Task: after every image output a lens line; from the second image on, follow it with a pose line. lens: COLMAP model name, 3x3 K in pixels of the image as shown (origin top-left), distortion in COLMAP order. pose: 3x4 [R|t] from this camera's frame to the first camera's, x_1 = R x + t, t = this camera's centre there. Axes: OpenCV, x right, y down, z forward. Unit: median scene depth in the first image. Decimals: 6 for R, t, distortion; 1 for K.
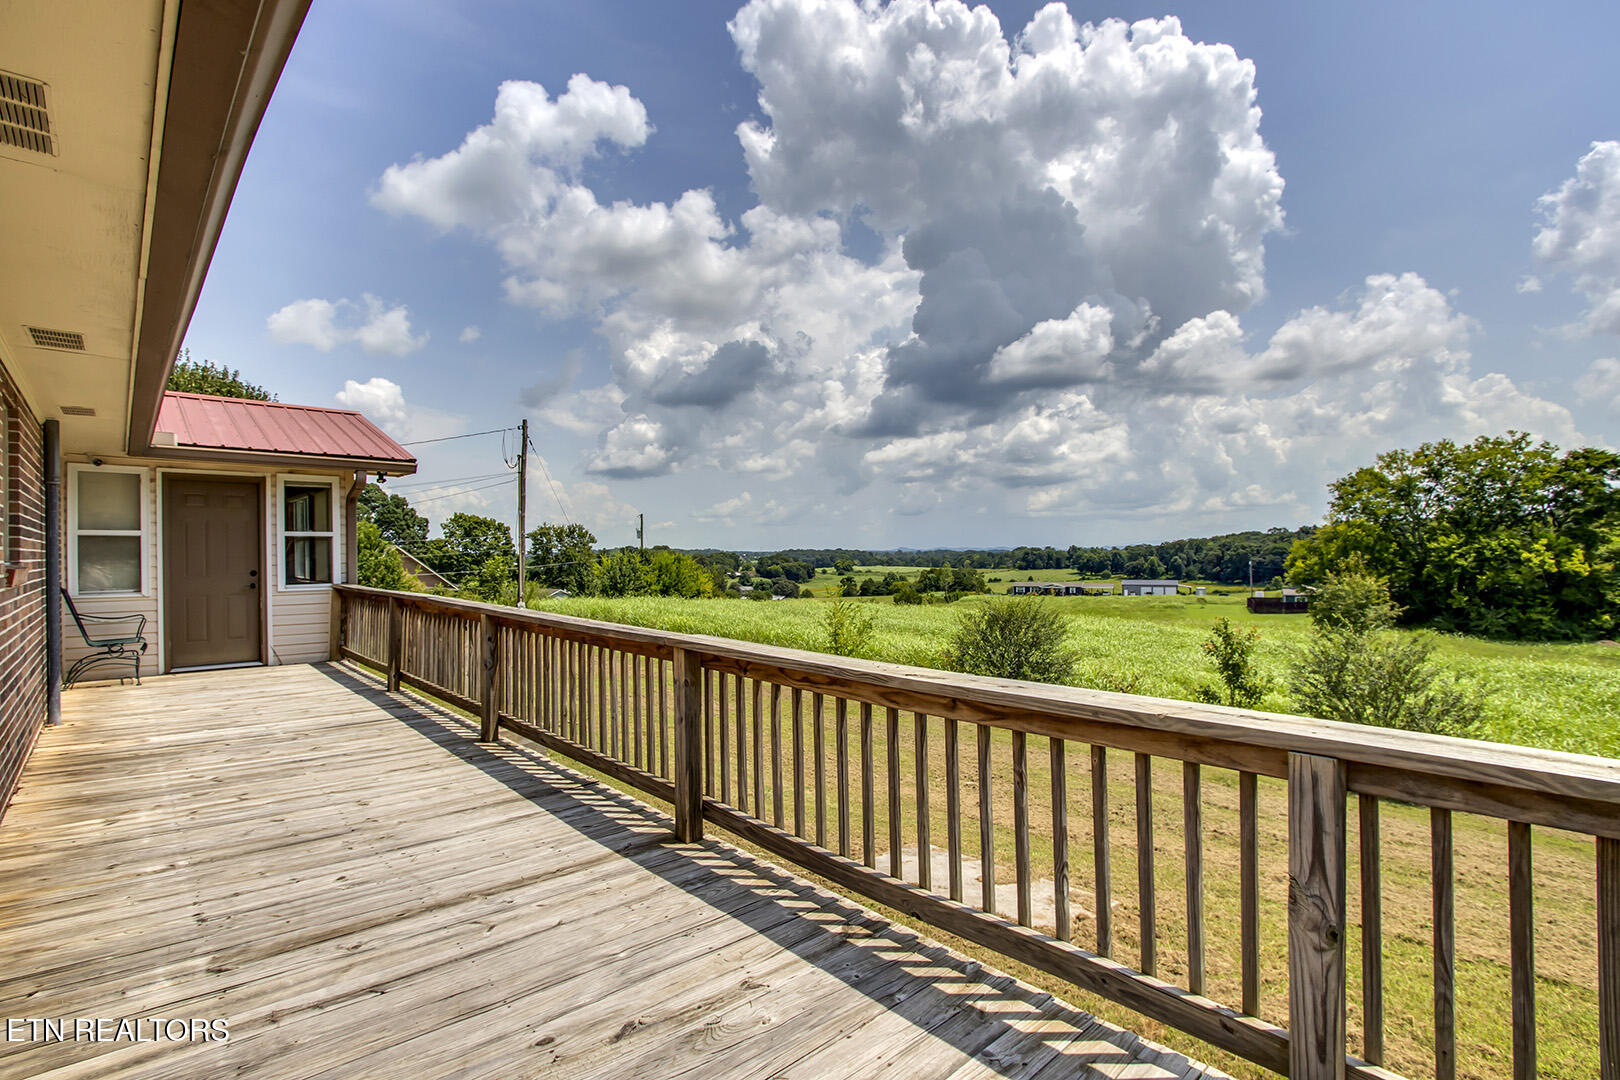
lens RADIAL K [[757.9, 0, 807.6], [0, 757.9, 548.0], [0, 0, 1]] dist [-0.022438, 0.000519]
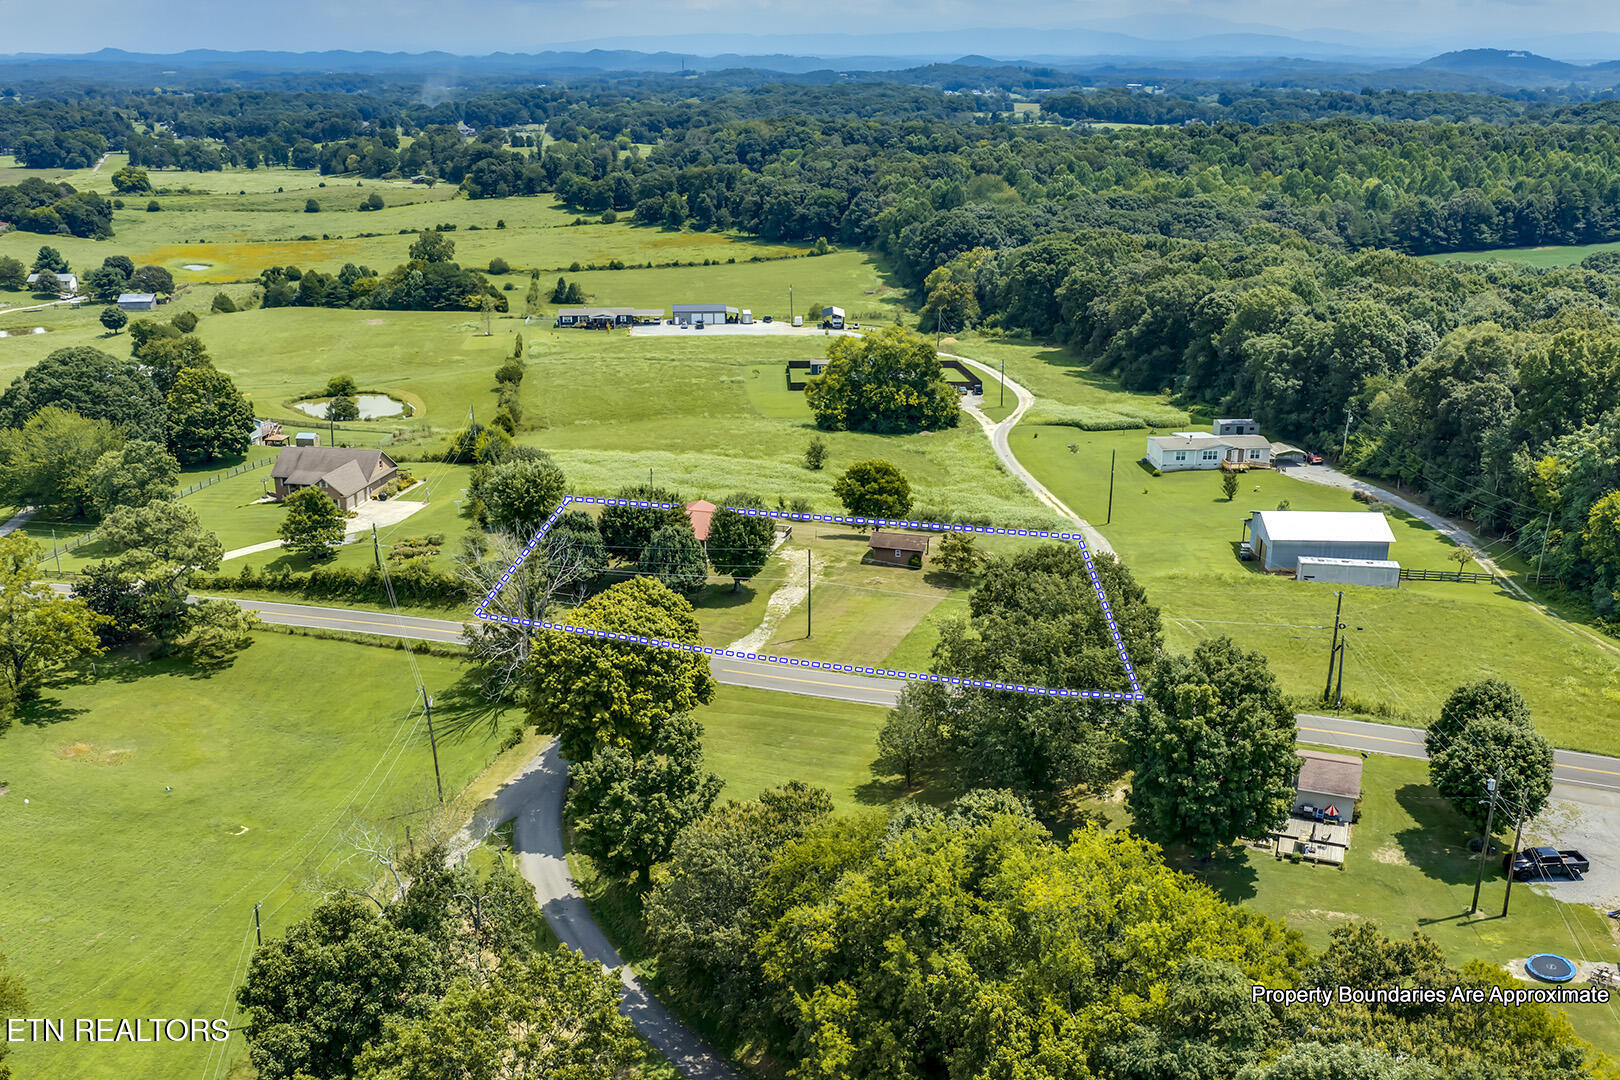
lens RADIAL K [[1513.4, 0, 792.9], [0, 1513.4, 581.5], [0, 0, 1]] dist [0.036243, -0.074566]
pose [[0.863375, -0.157421, 0.479376, -1.379133], [-0.010629, 0.944198, 0.329206, -0.851783], [-0.504450, -0.289324, 0.813524, -2.384854]]
